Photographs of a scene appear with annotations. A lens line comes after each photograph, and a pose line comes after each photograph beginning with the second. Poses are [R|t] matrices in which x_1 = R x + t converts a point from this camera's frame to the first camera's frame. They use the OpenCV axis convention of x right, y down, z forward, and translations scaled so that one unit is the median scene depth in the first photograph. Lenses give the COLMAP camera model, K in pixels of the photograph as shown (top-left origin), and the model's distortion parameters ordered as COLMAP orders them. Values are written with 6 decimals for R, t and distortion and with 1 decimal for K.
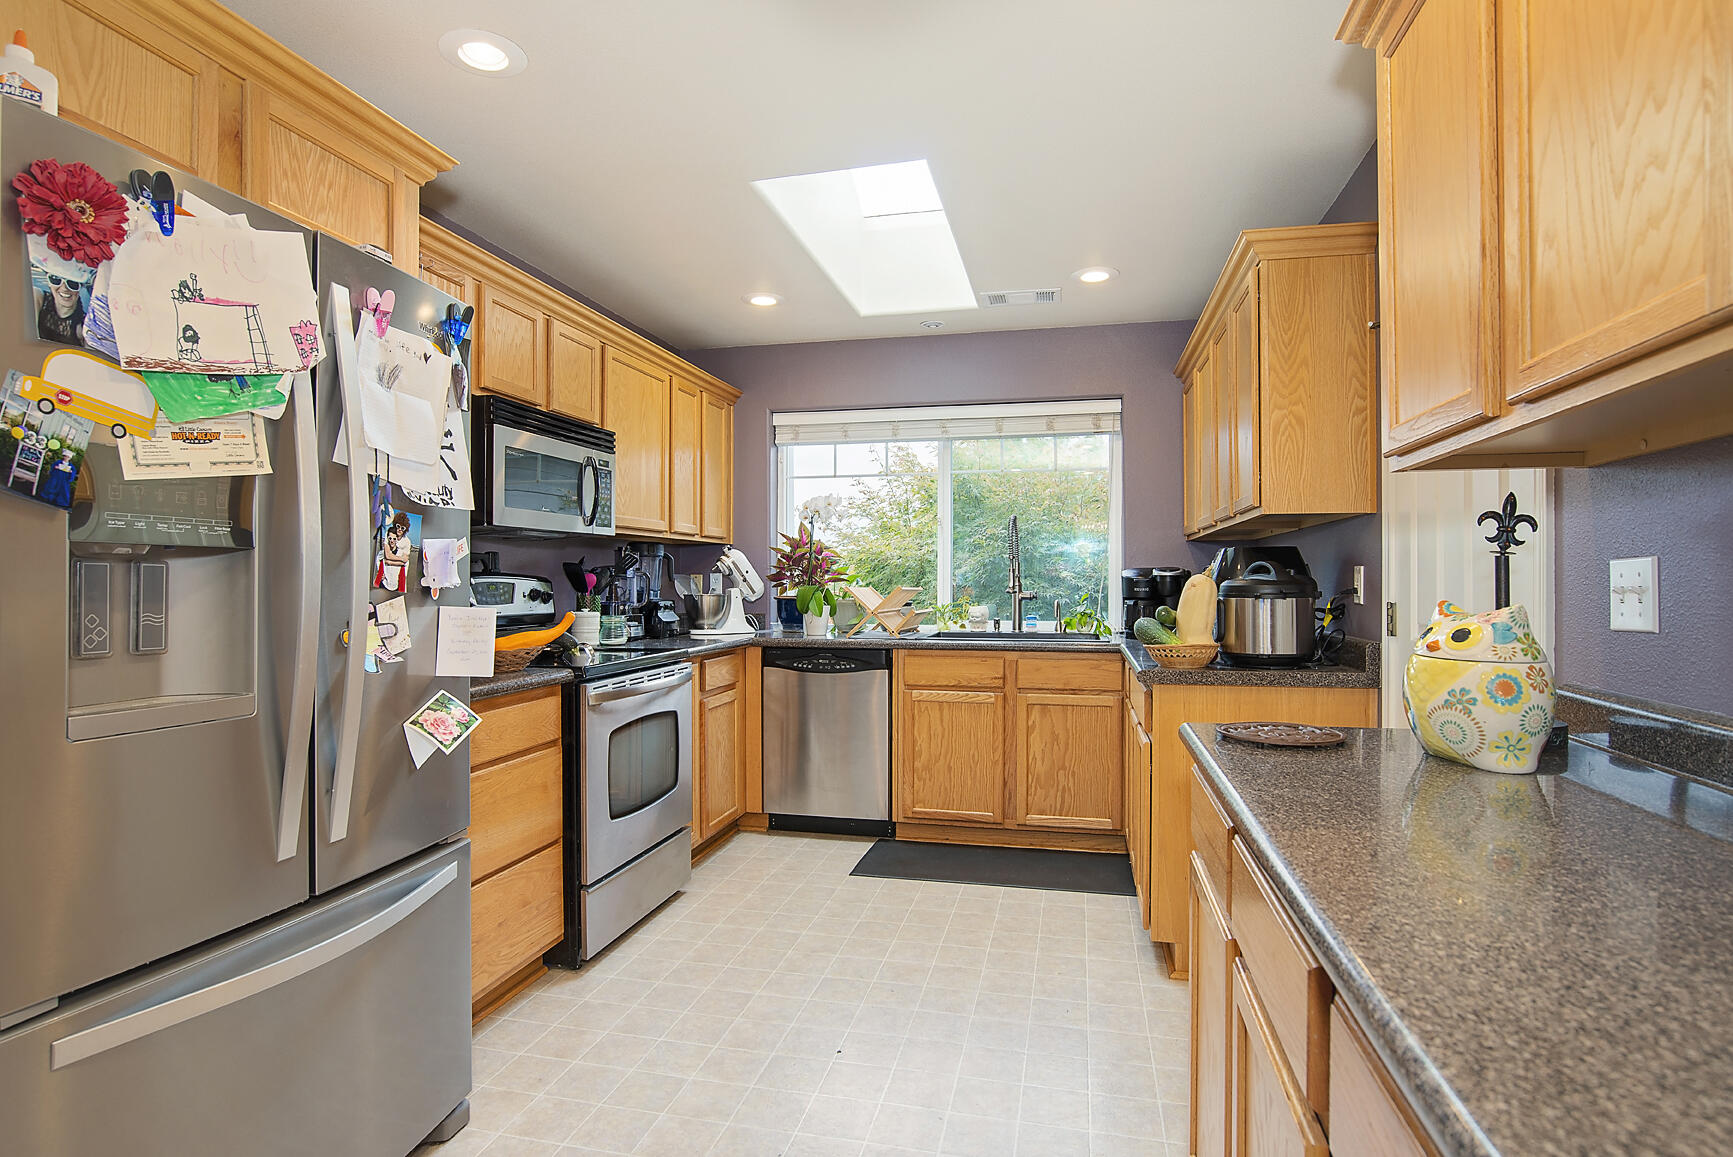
lens RADIAL K [[899.1, 0, 866.5], [0, 899.1, 578.5], [0, 0, 1]] dist [-0.053927, 0.031074]
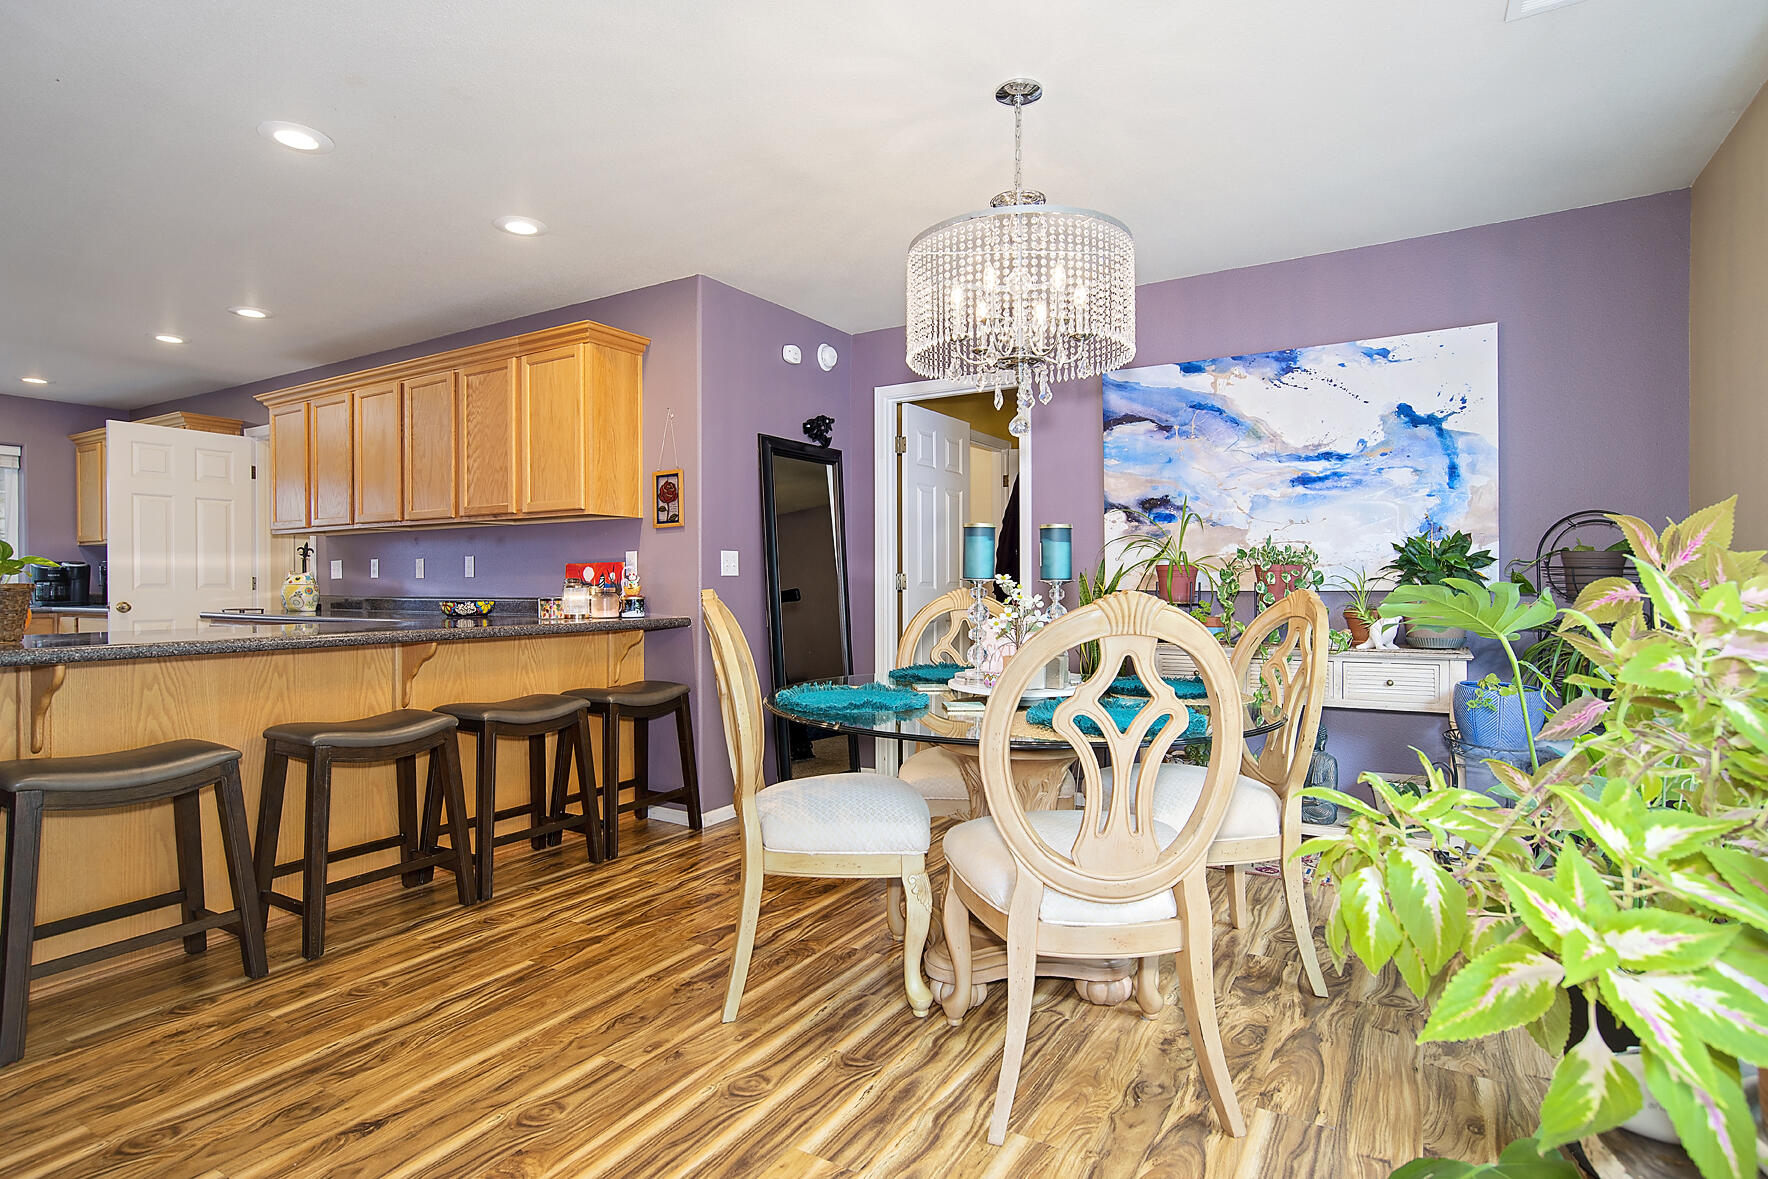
lens RADIAL K [[917.3, 0, 884.0], [0, 917.3, 589.5], [0, 0, 1]] dist [-0.053927, 0.031074]
pose [[0.312091, -0.012999, 0.949963, -0.763054], [-0.000963, 0.999902, 0.013999, 0.016586], [-0.950052, -0.005284, 0.312048, -0.898268]]
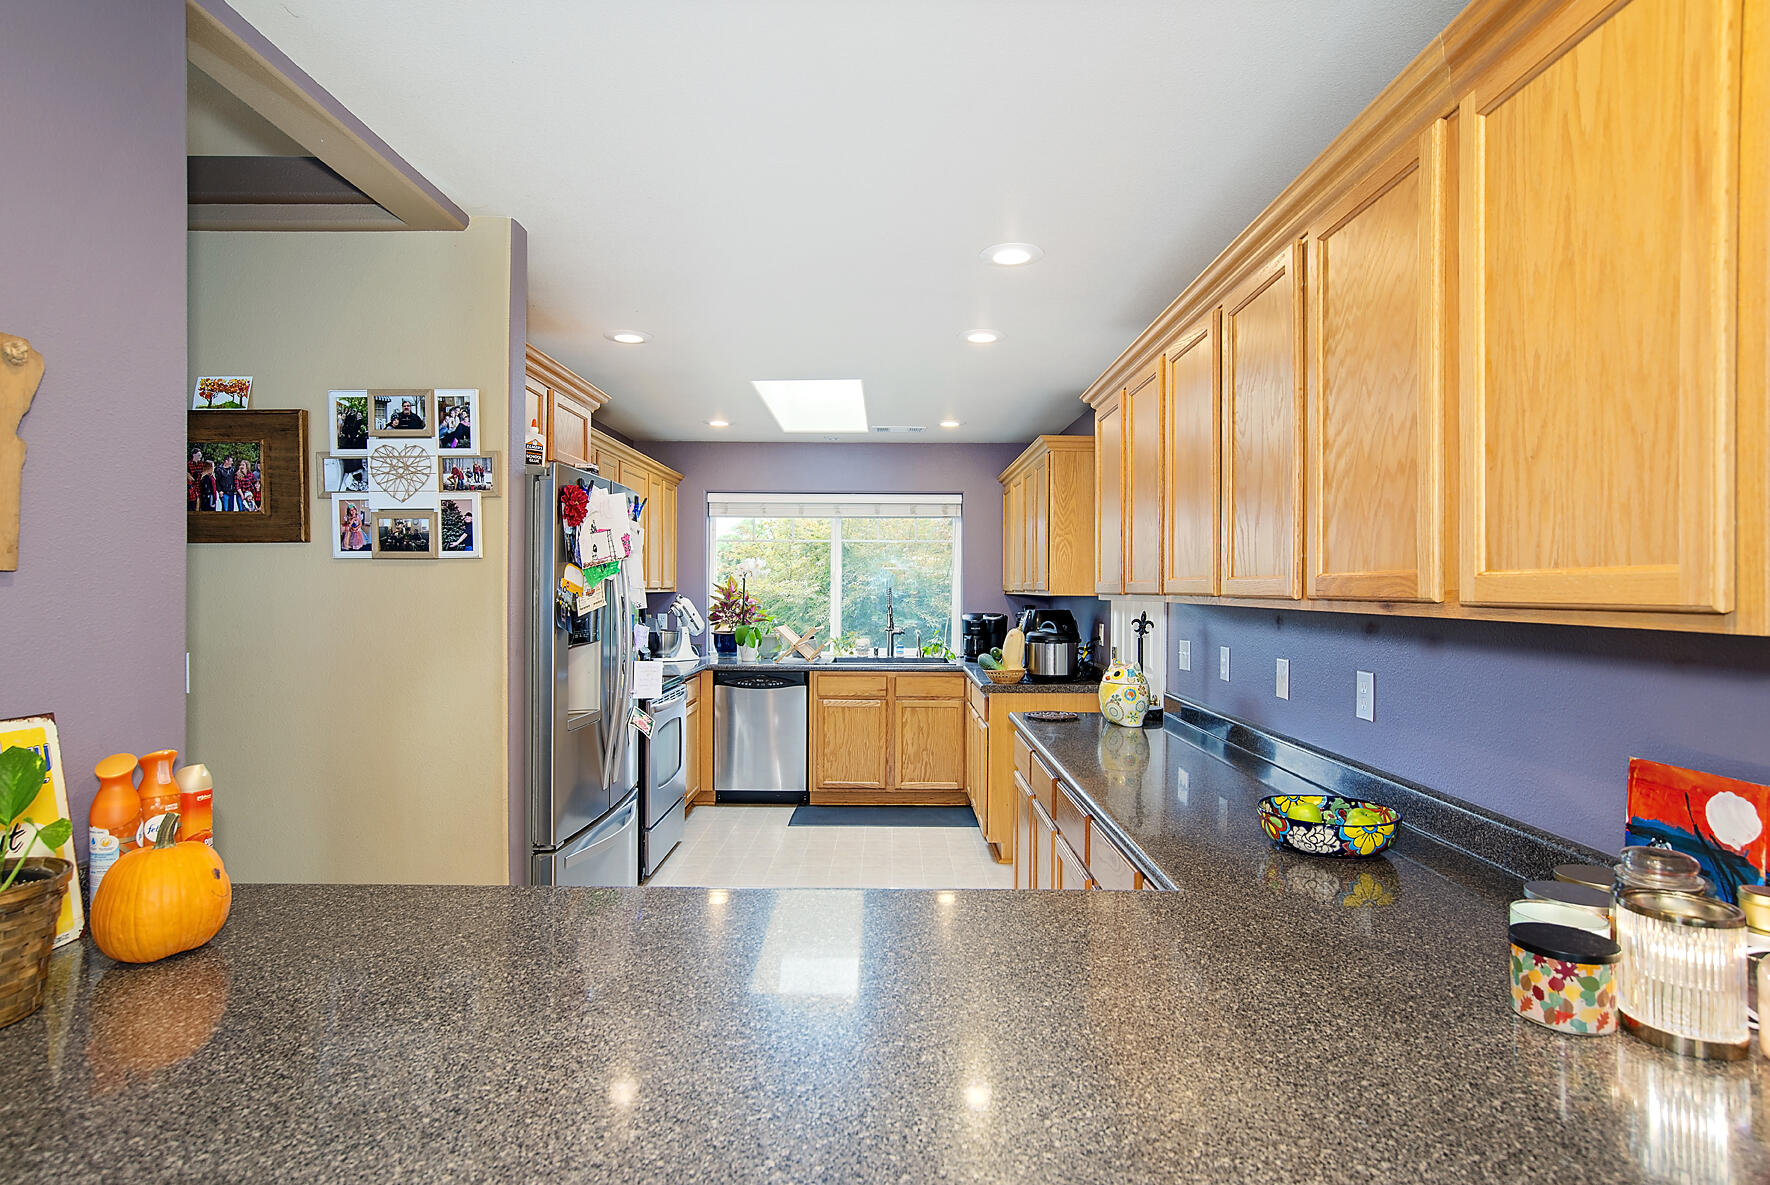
lens RADIAL K [[918.3, 0, 885.0], [0, 918.3, 592.5], [0, 0, 1]] dist [-0.053927, 0.031074]
pose [[0.974418, 0.002923, 0.224726, -0.183747], [-0.005001, 0.999950, 0.008679, -0.060713], [-0.224689, -0.009581, 0.974383, -0.454148]]
